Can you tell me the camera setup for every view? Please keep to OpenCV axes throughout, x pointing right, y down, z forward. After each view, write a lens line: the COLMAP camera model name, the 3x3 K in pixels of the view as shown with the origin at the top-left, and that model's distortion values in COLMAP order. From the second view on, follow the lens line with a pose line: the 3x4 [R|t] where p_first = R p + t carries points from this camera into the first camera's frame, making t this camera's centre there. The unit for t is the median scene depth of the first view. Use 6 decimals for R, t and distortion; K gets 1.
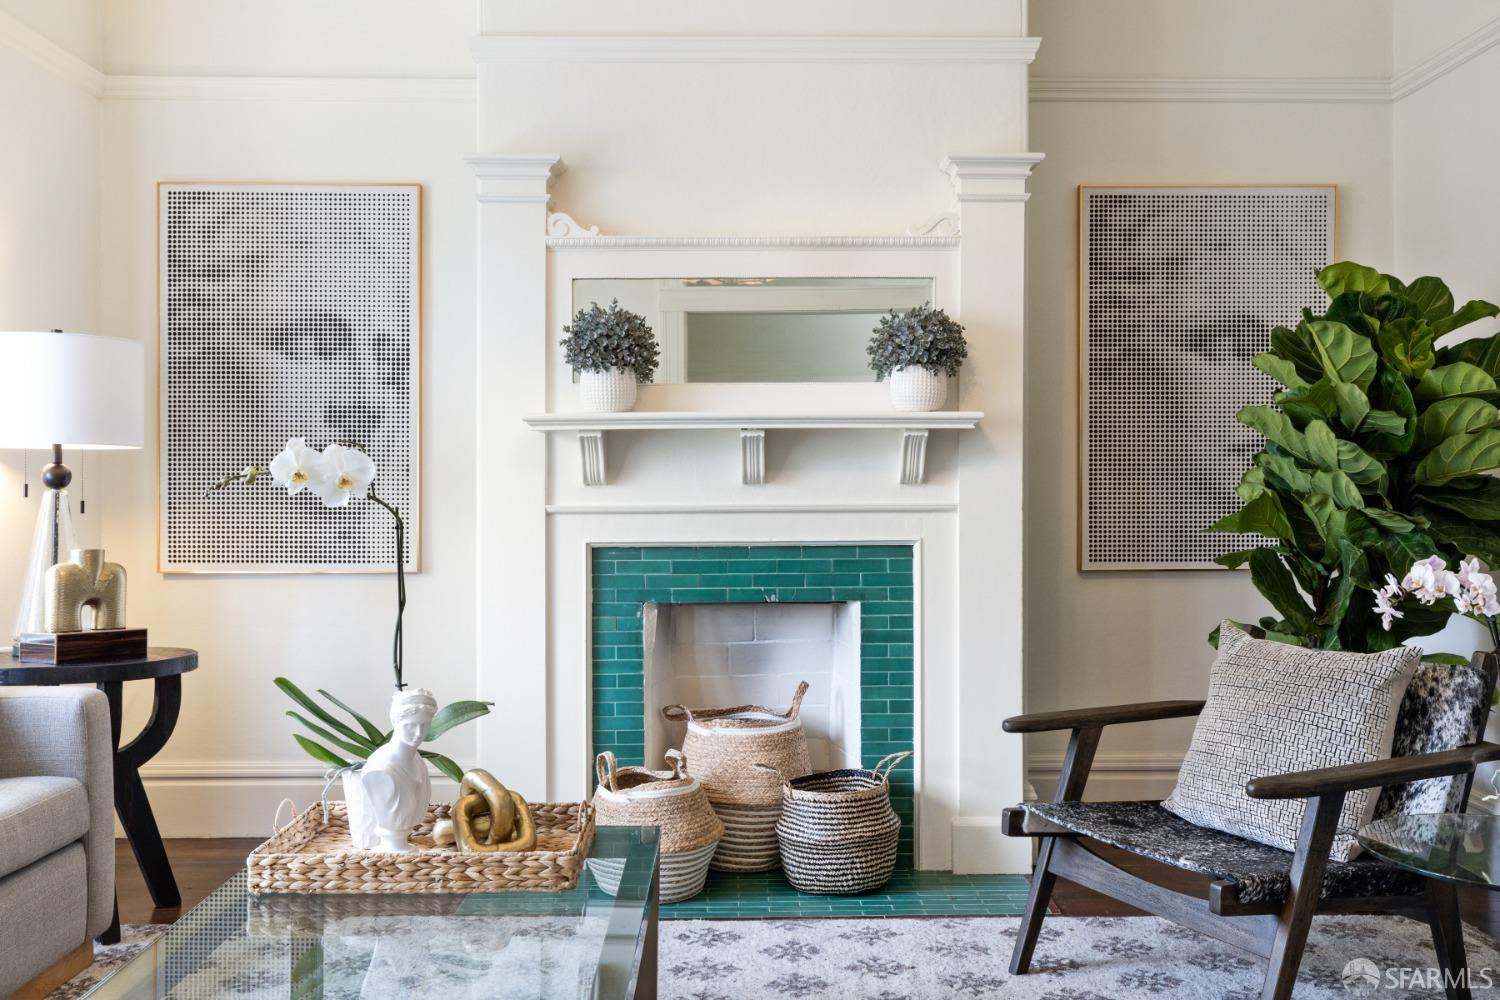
lens RADIAL K [[1369.2, 0, 750.3], [0, 1369.2, 504.7], [0, 0, 1]] dist [0.015851, 0.012783]
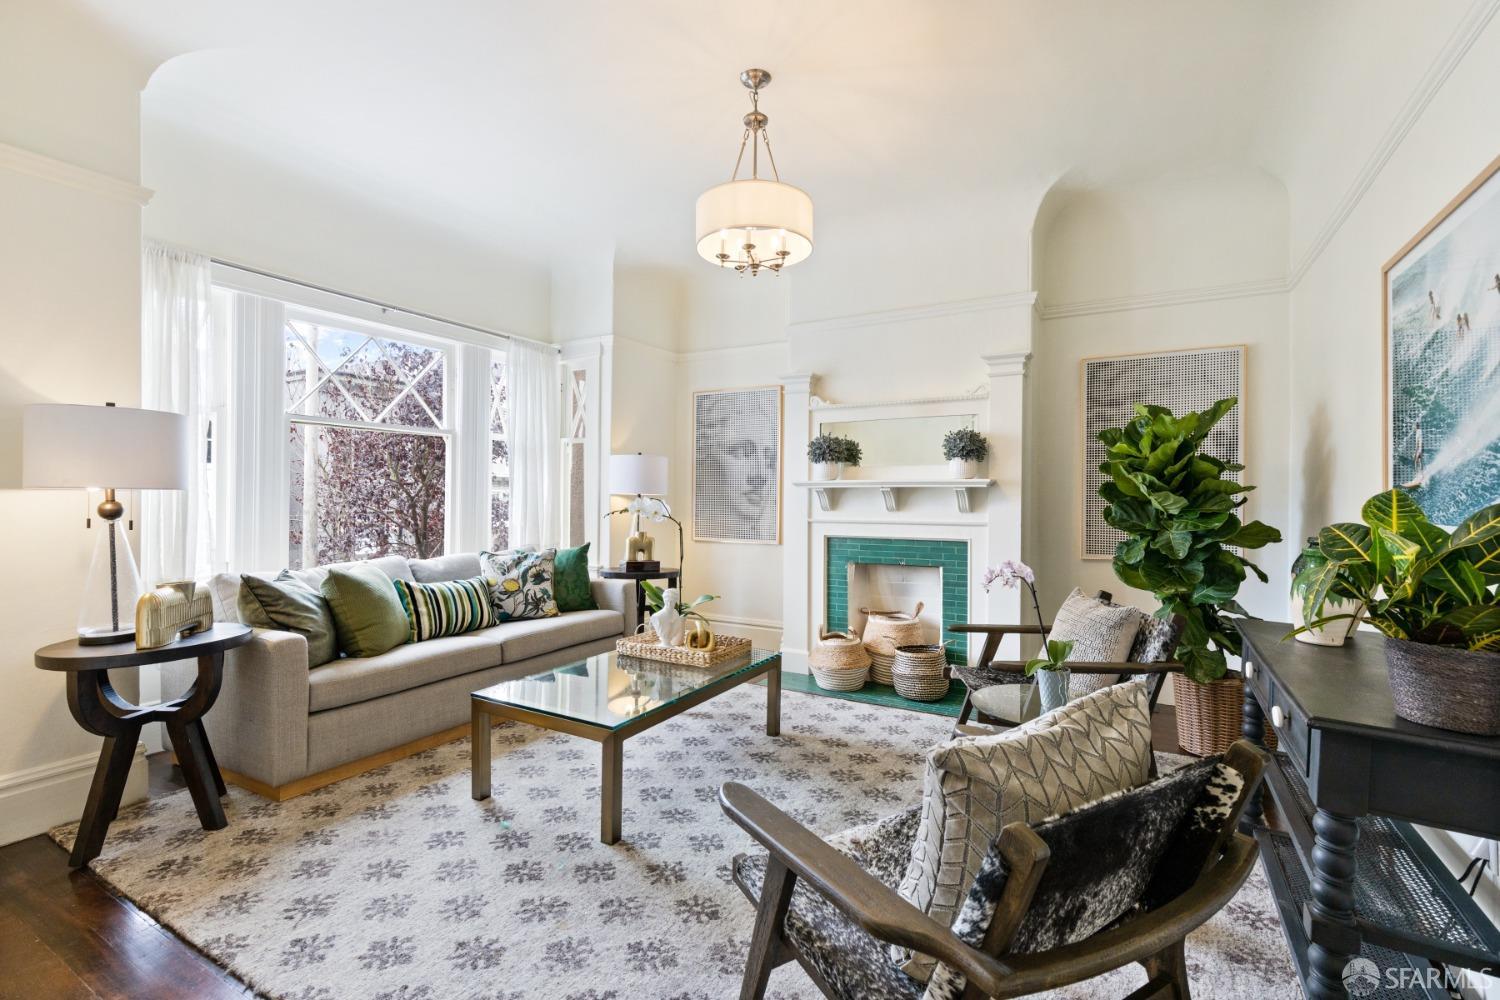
lens RADIAL K [[668.9, 0, 752.8], [0, 668.9, 503.6], [0, 0, 1]] dist [0.007968, -0.000466]
pose [[0.862119, 0.010786, -0.506590, 0.353959], [-0.012749, 0.999919, -0.000407, -0.024318], [0.506545, 0.006810, 0.862187, -0.054333]]
